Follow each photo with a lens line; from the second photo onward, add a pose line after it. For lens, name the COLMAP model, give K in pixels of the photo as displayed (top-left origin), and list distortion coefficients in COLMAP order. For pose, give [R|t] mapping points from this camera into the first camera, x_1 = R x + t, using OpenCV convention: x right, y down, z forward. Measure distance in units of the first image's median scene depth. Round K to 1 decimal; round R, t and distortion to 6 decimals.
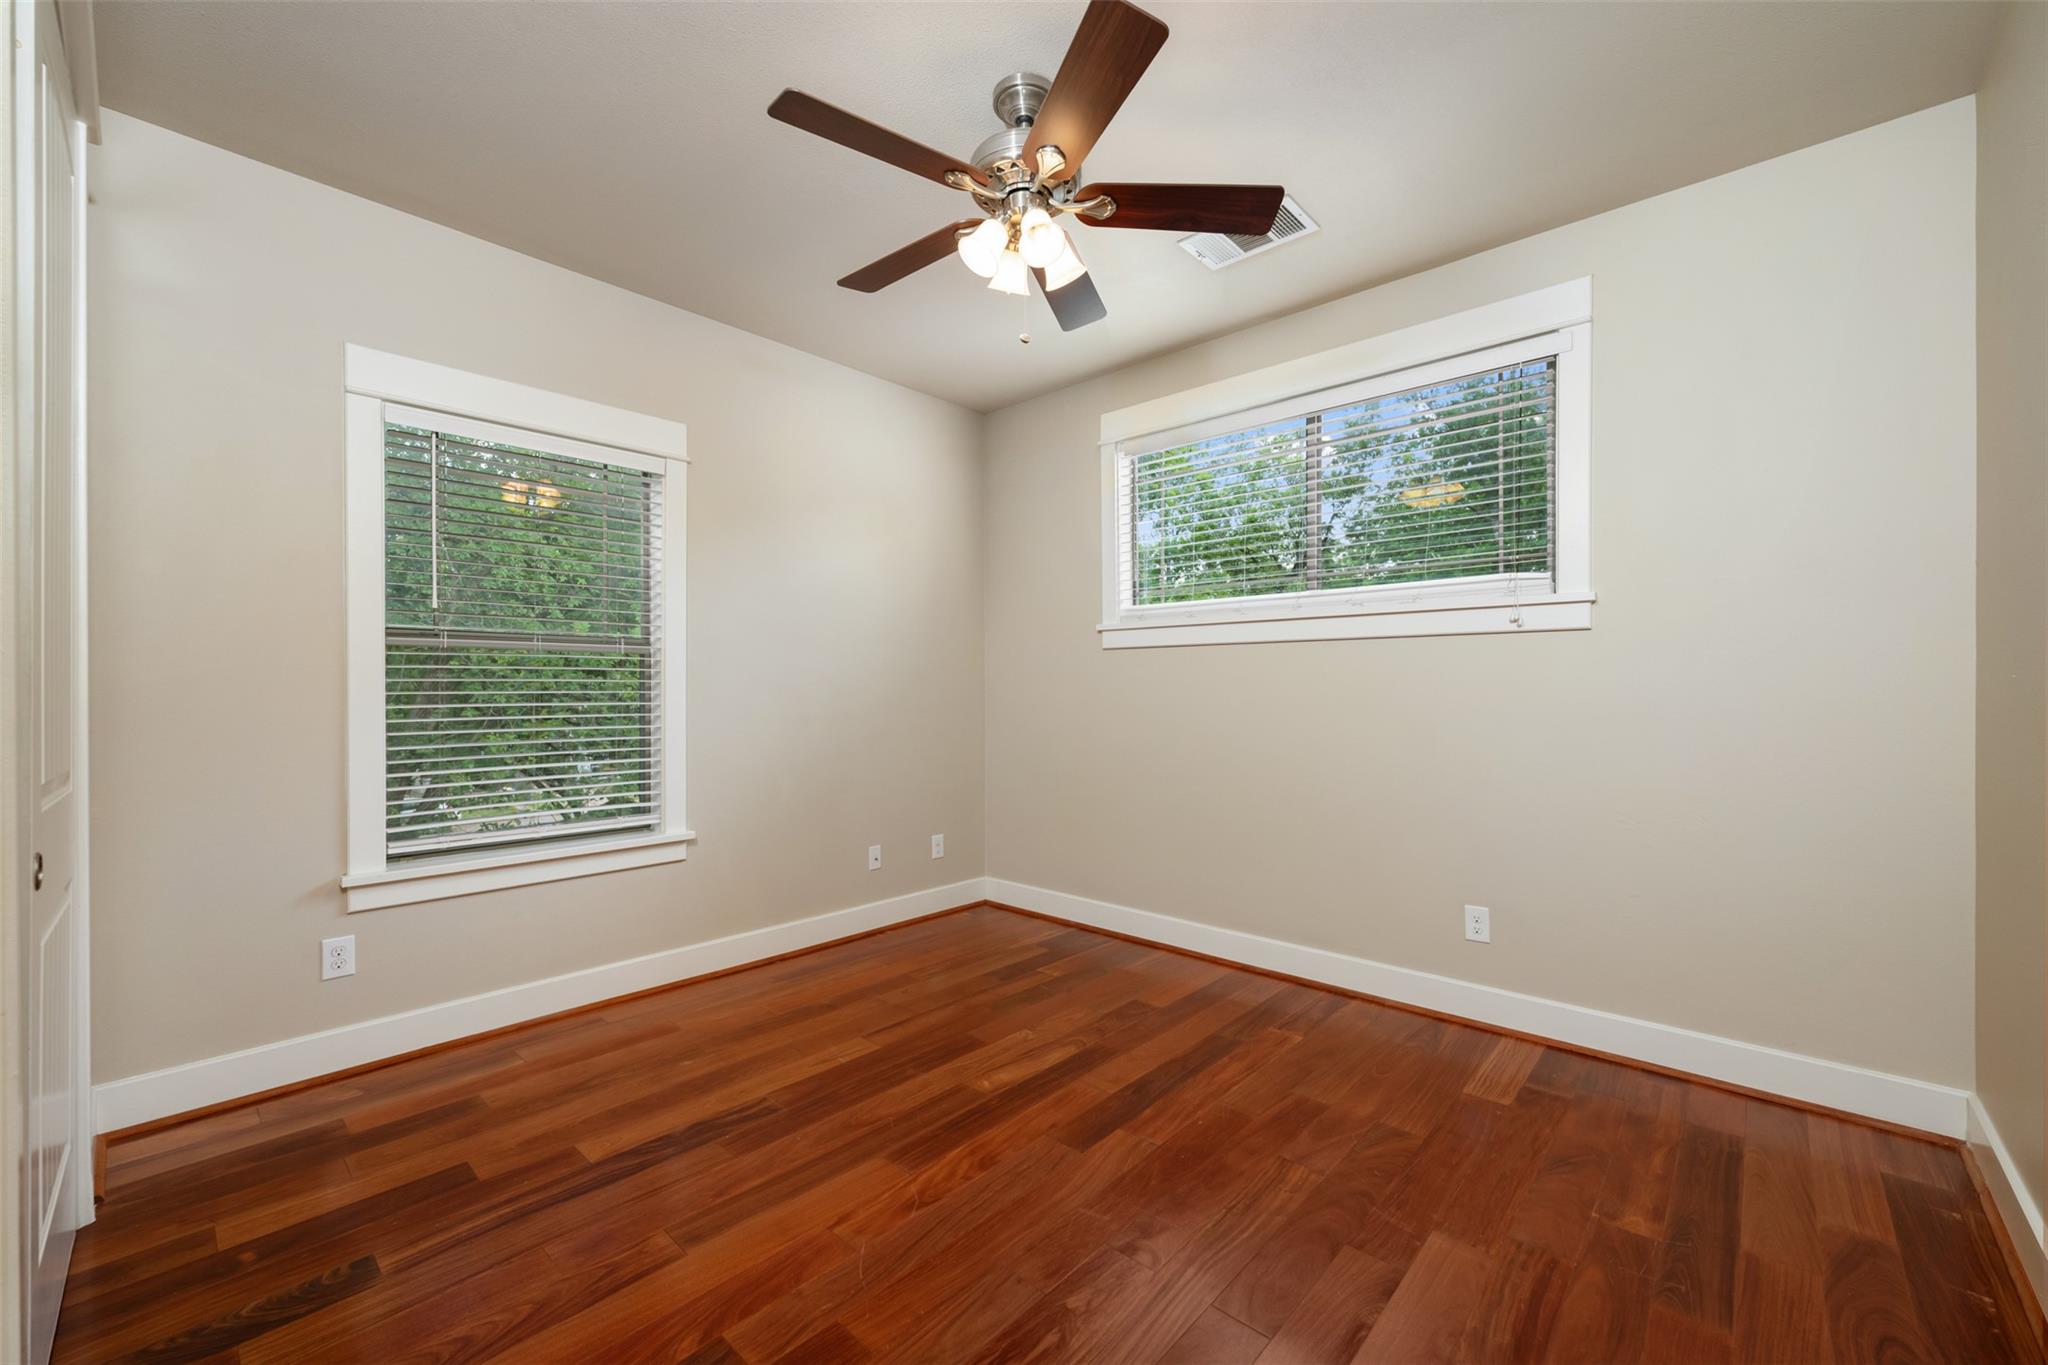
lens RADIAL K [[803.3, 0, 1030.6], [0, 803.3, 694.1], [0, 0, 1]] dist [0.002321, -0.000506]
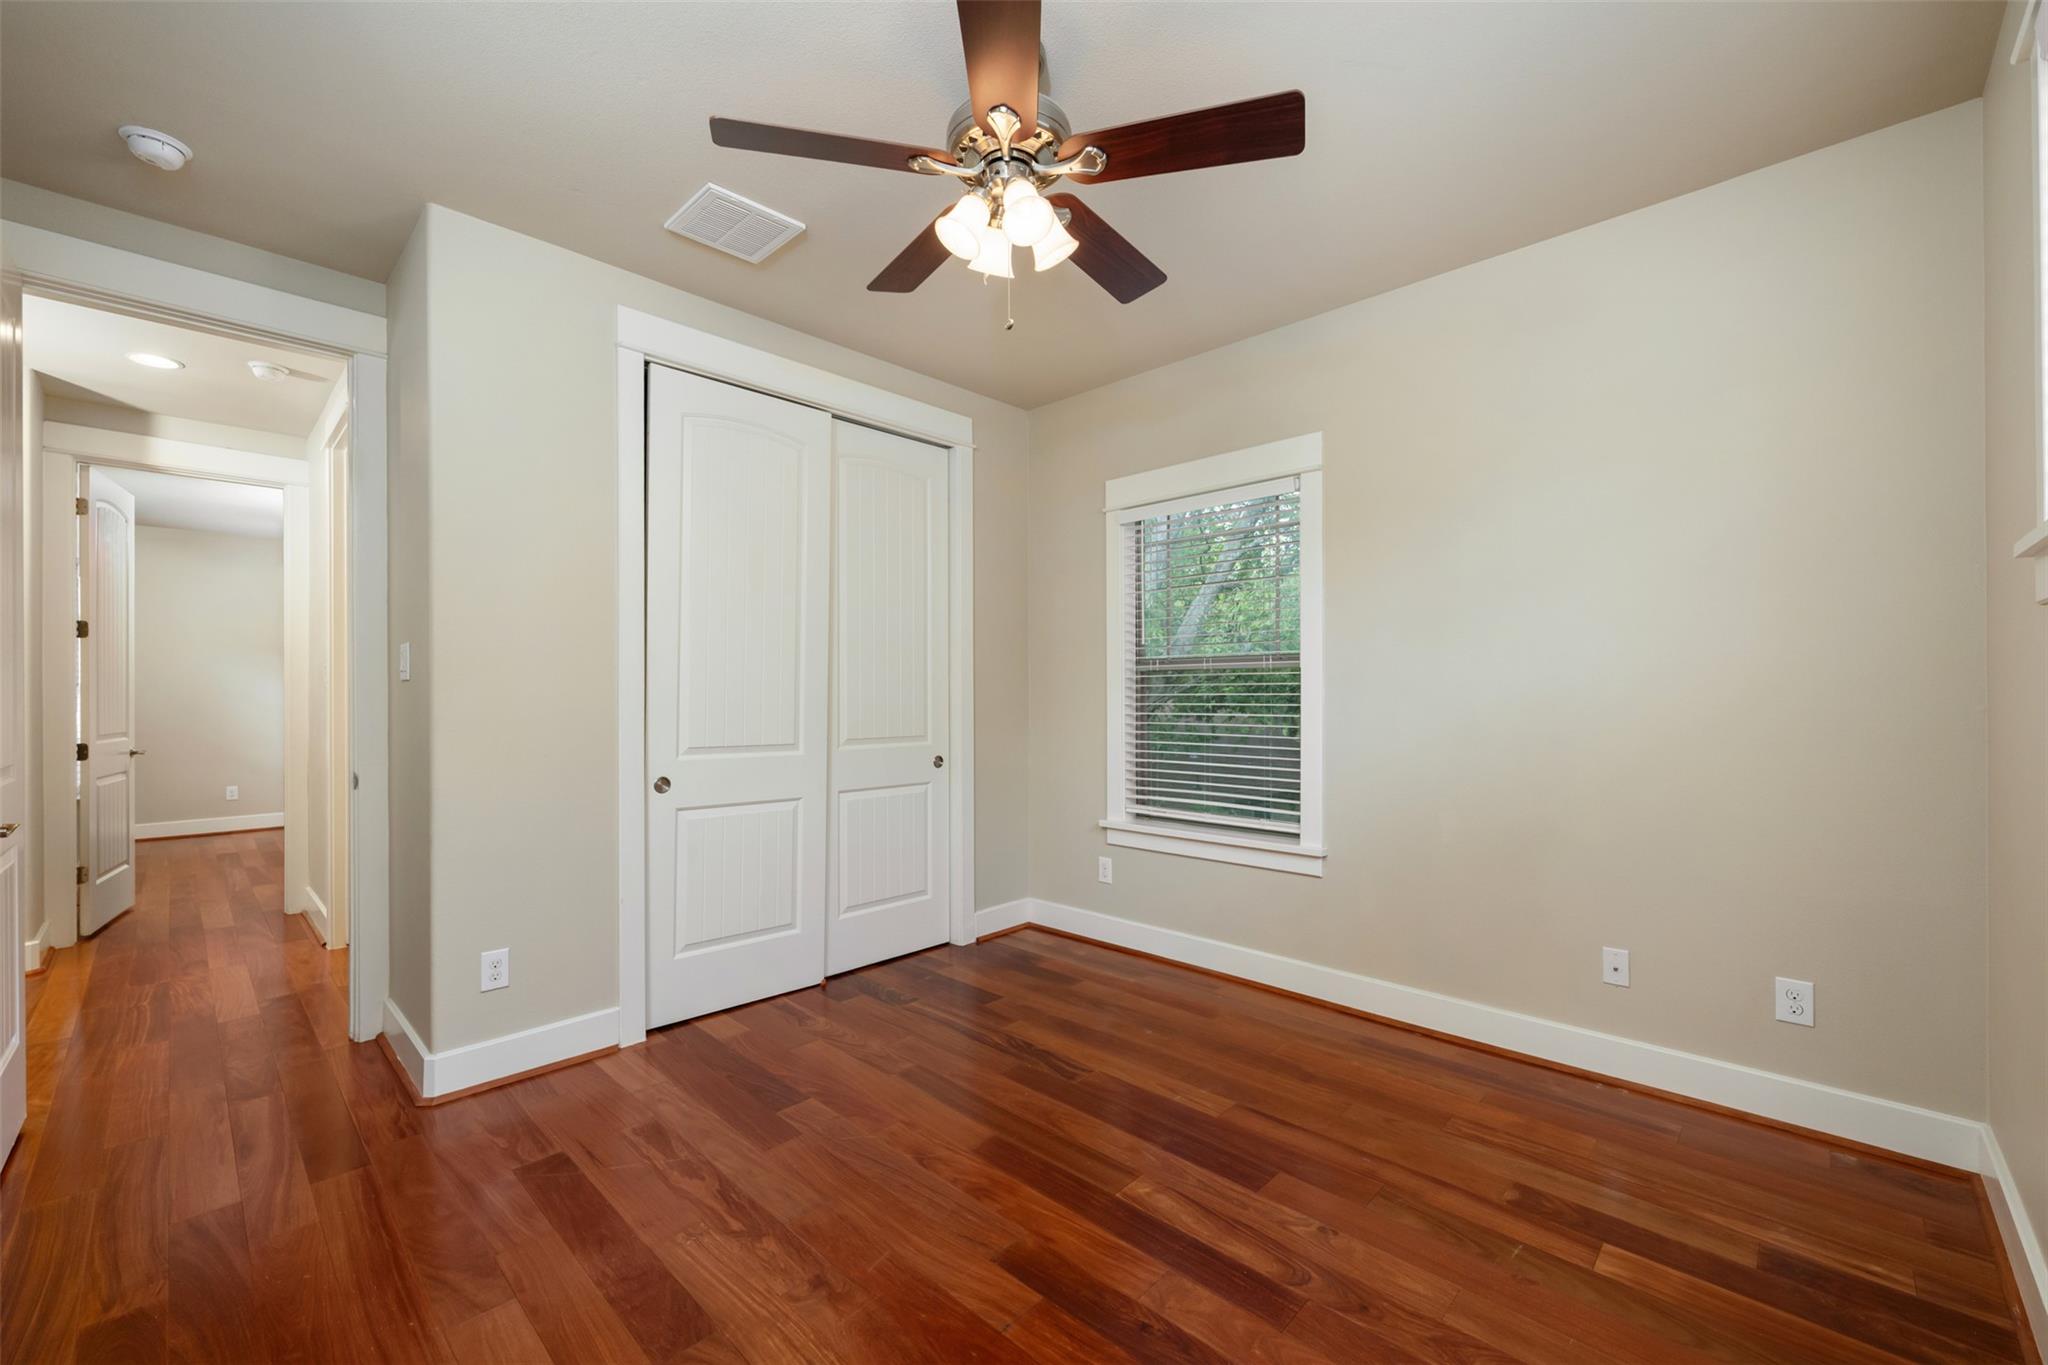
lens RADIAL K [[803.3, 0, 993.9], [0, 803.3, 697.6], [0, 0, 1]] dist [0.002321, -0.000506]
pose [[-0.030648, 0.003578, -0.999524, 0.971071], [-0.001638, 0.999992, 0.003629, -0.026157], [0.999529, 0.001748, -0.030642, 1.101690]]
